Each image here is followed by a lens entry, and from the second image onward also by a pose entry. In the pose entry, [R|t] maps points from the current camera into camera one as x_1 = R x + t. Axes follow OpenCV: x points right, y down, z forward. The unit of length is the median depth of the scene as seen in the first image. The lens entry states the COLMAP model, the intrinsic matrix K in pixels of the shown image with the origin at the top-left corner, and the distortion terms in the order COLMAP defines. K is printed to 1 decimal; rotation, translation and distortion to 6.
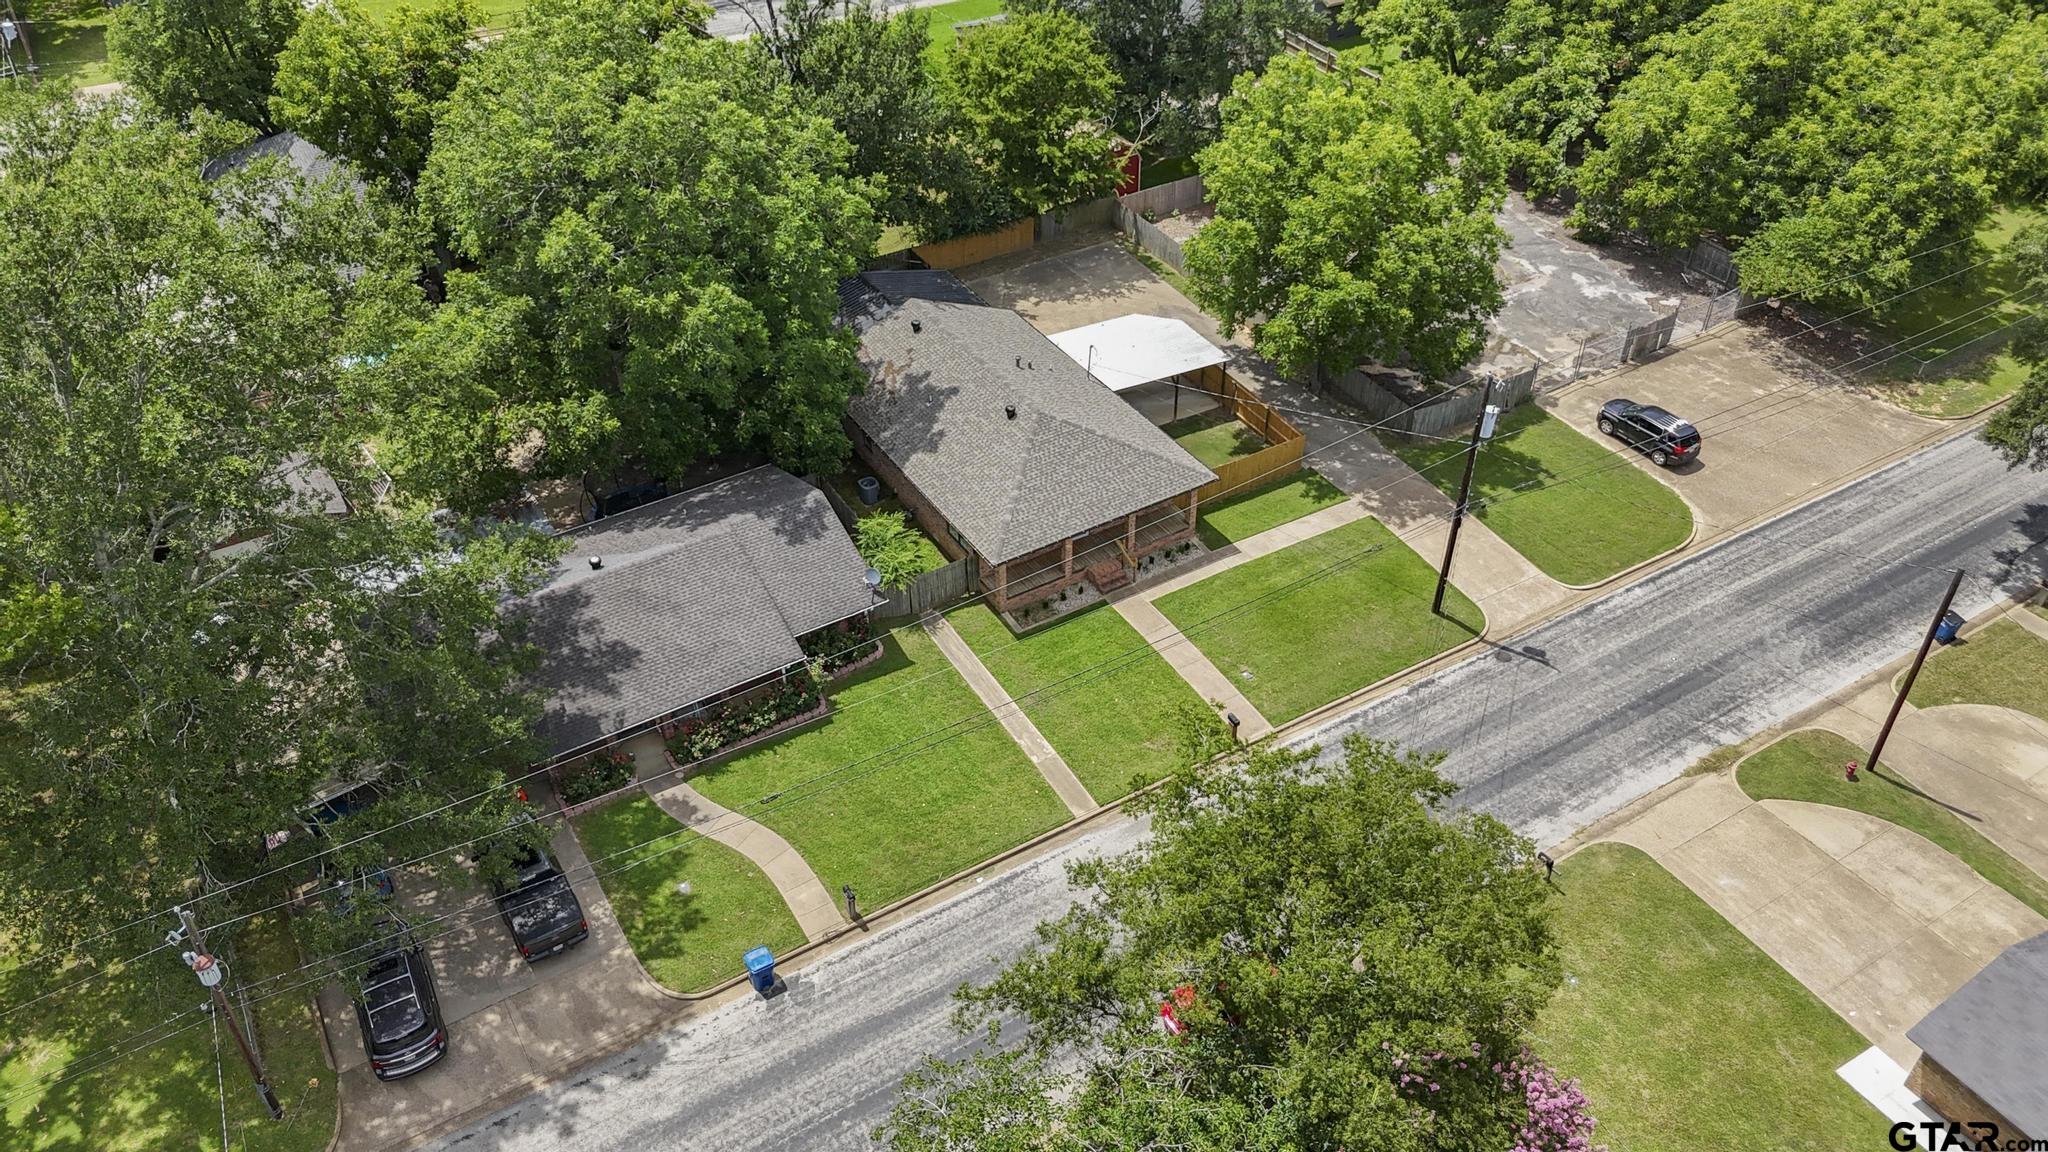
lens RADIAL K [[1501.4, 0, 1024.0], [0, 1501.4, 576.0], [0, 0, 1]] dist [0.027715, -0.001382]
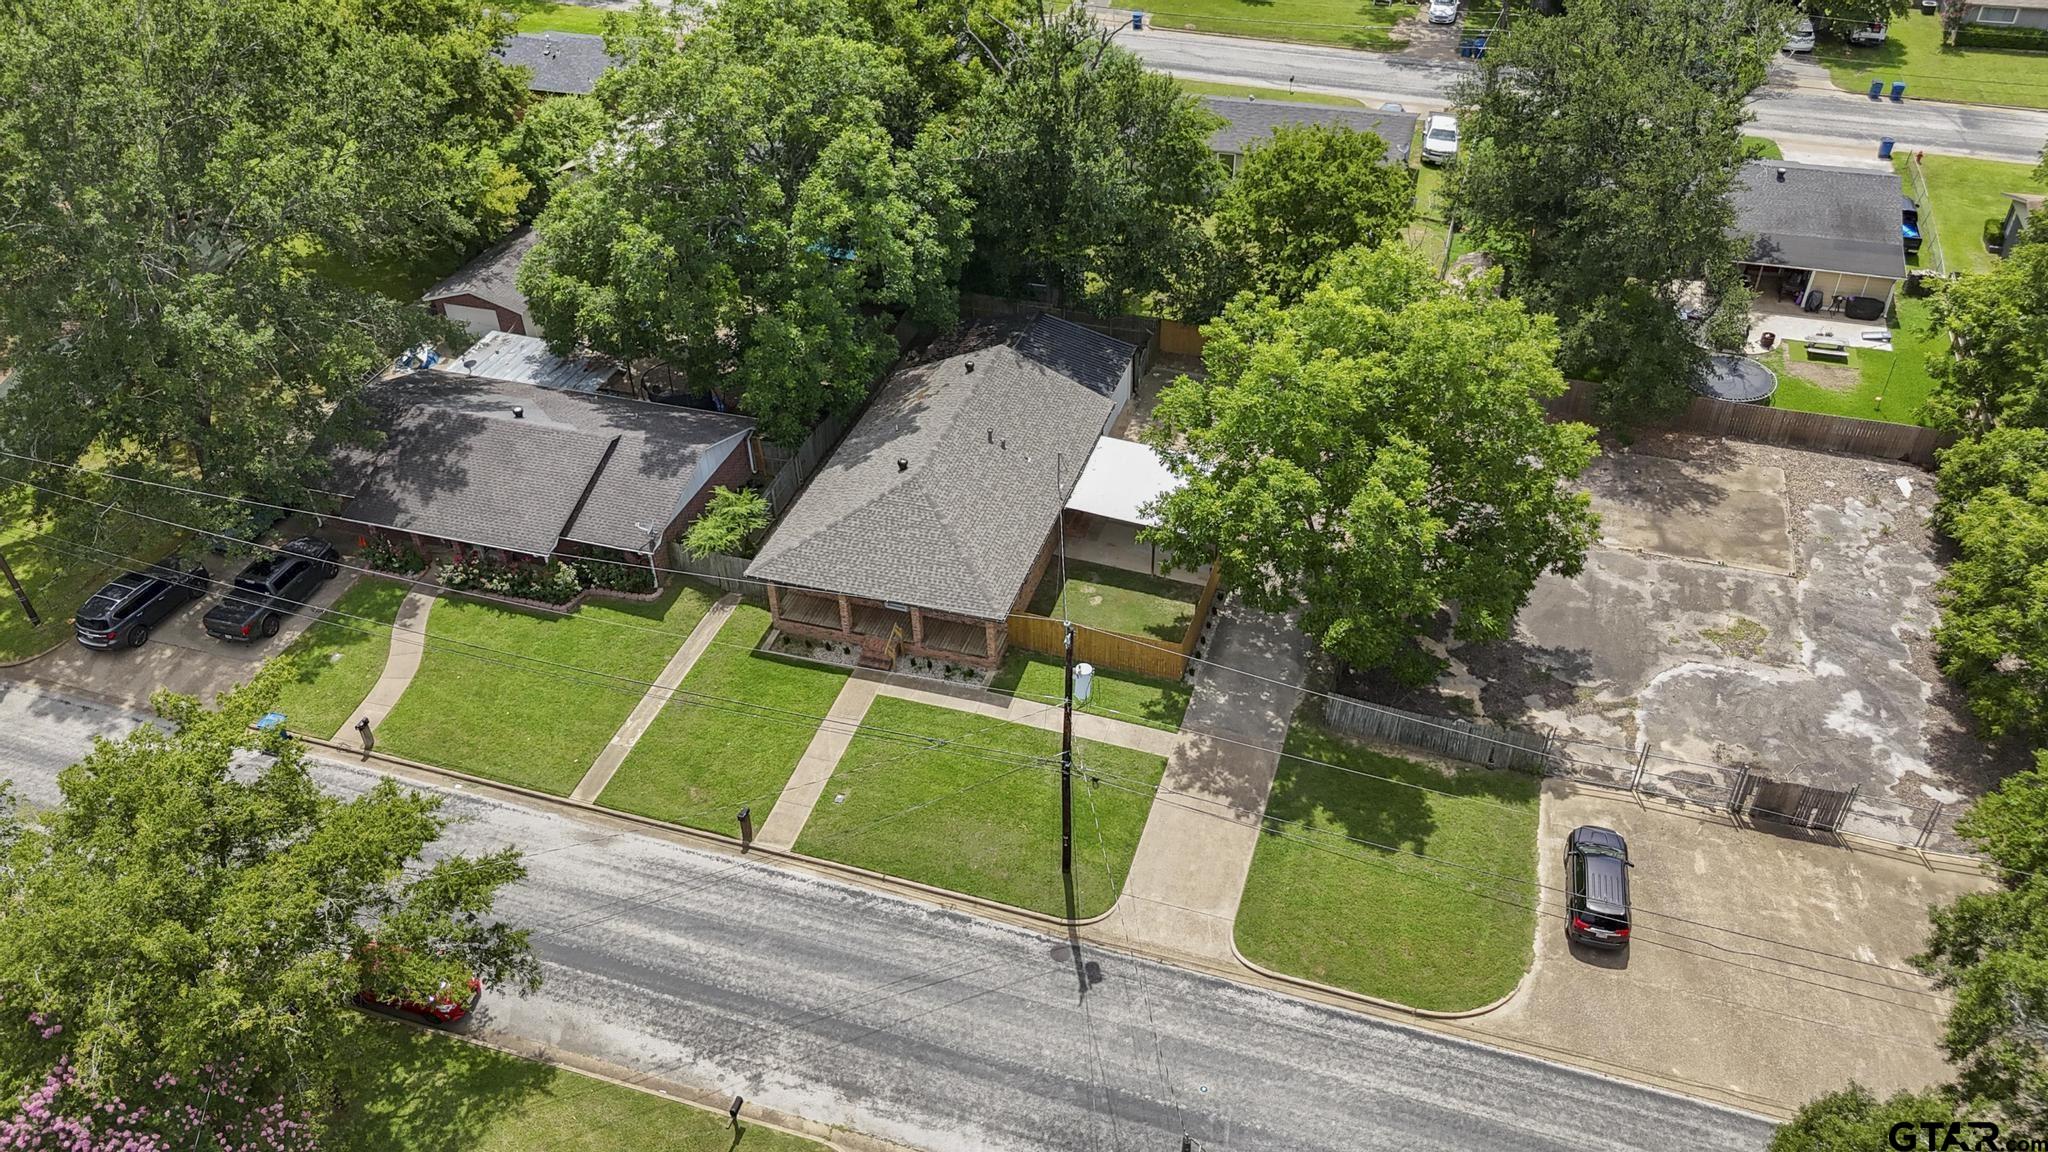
lens RADIAL K [[1534.2, 0, 1052.0], [0, 1534.2, 563.2], [0, 0, 1]] dist [0.048025, -0.045149]
pose [[0.661711, 0.448219, -0.601031, 0.705767], [-0.463087, 0.874778, 0.142526, -0.246353], [0.589652, 0.184018, 0.786415, 0.277110]]
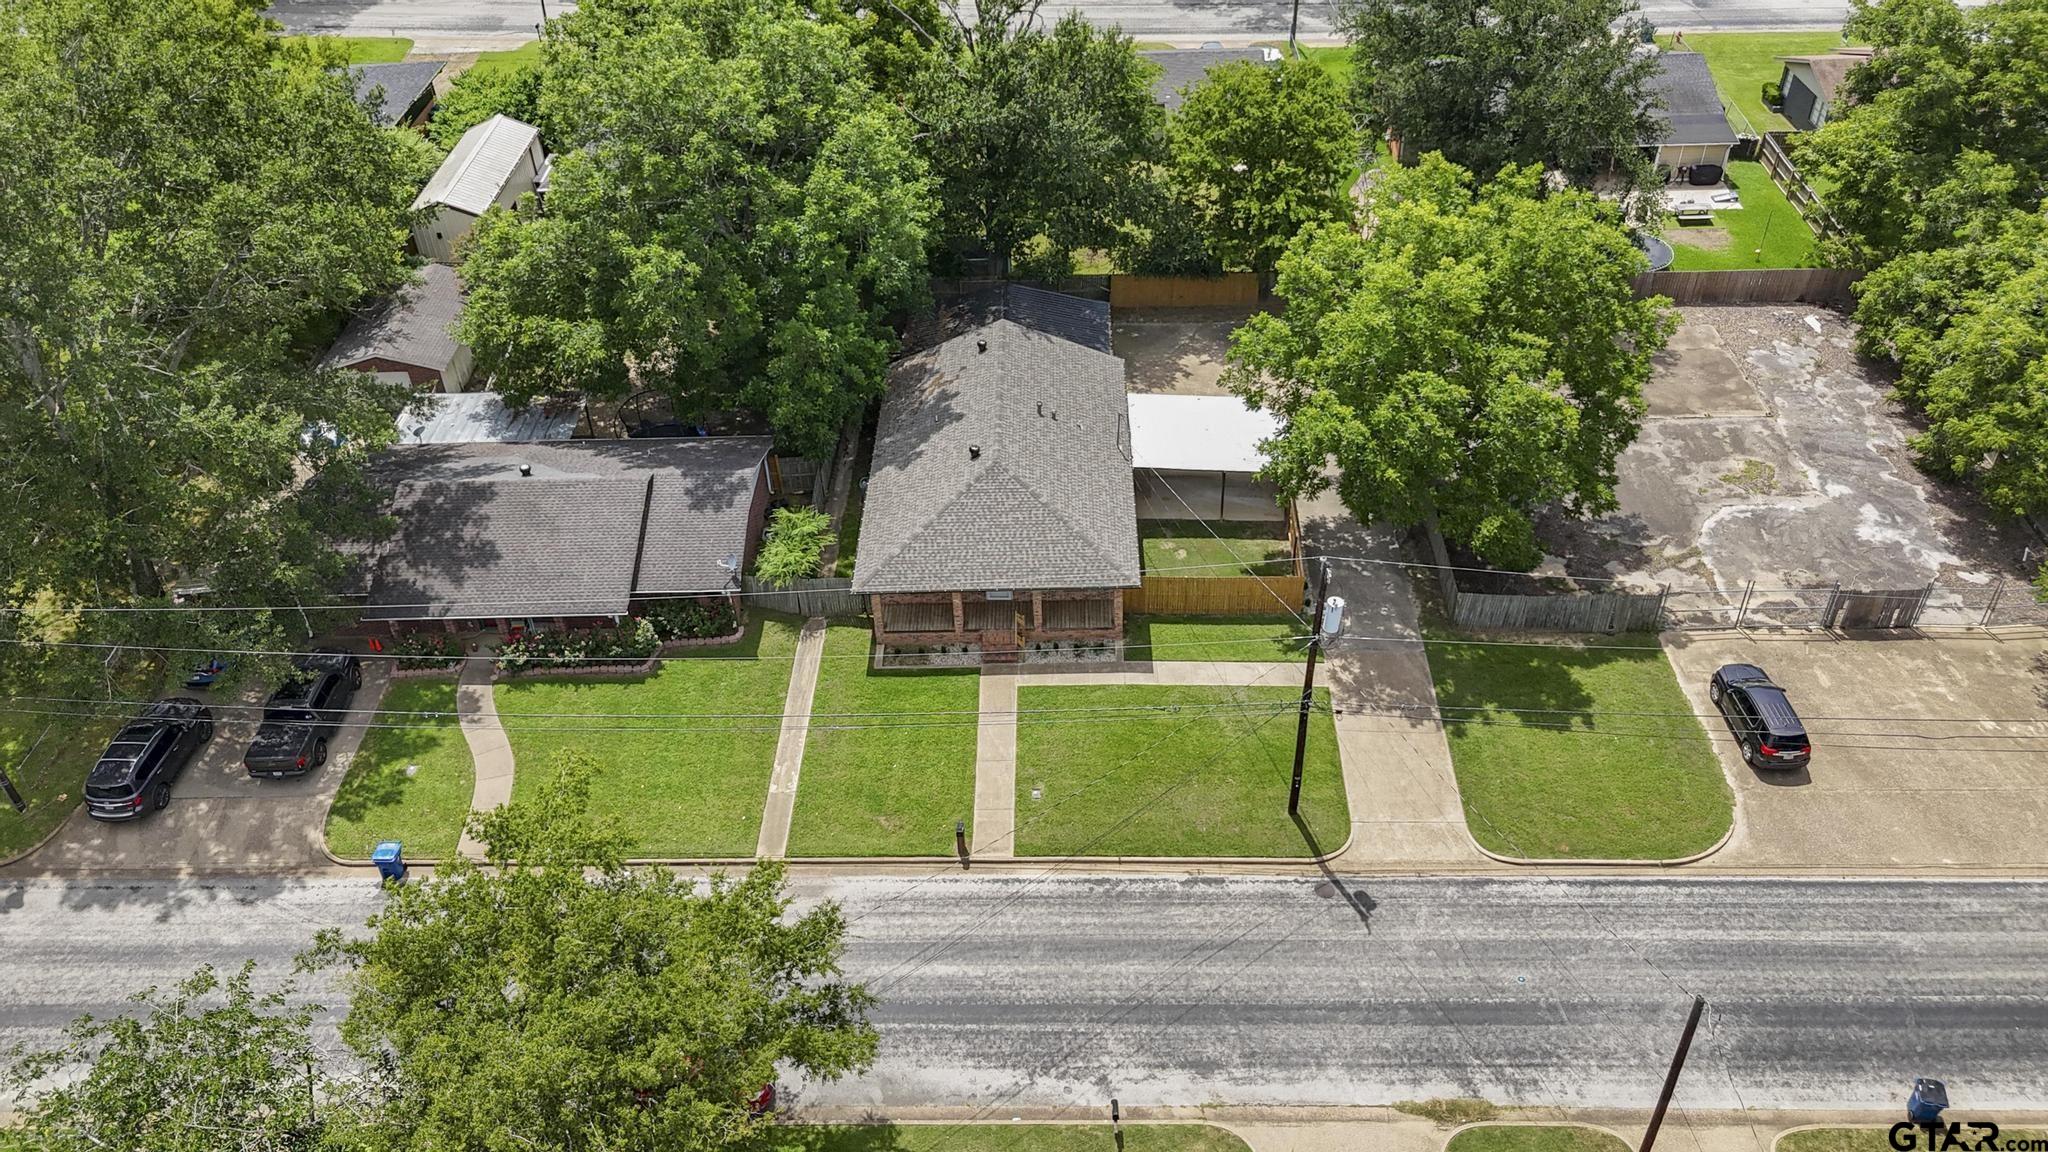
lens RADIAL K [[1536.4, 0, 1048.0], [0, 1536.4, 579.1], [0, 0, 1]] dist [0.031385, -0.006067]
pose [[0.850430, 0.315358, -0.421091, 0.477105], [-0.315312, 0.946263, 0.071863, -0.119568], [0.421126, 0.071660, 0.904167, 0.140703]]
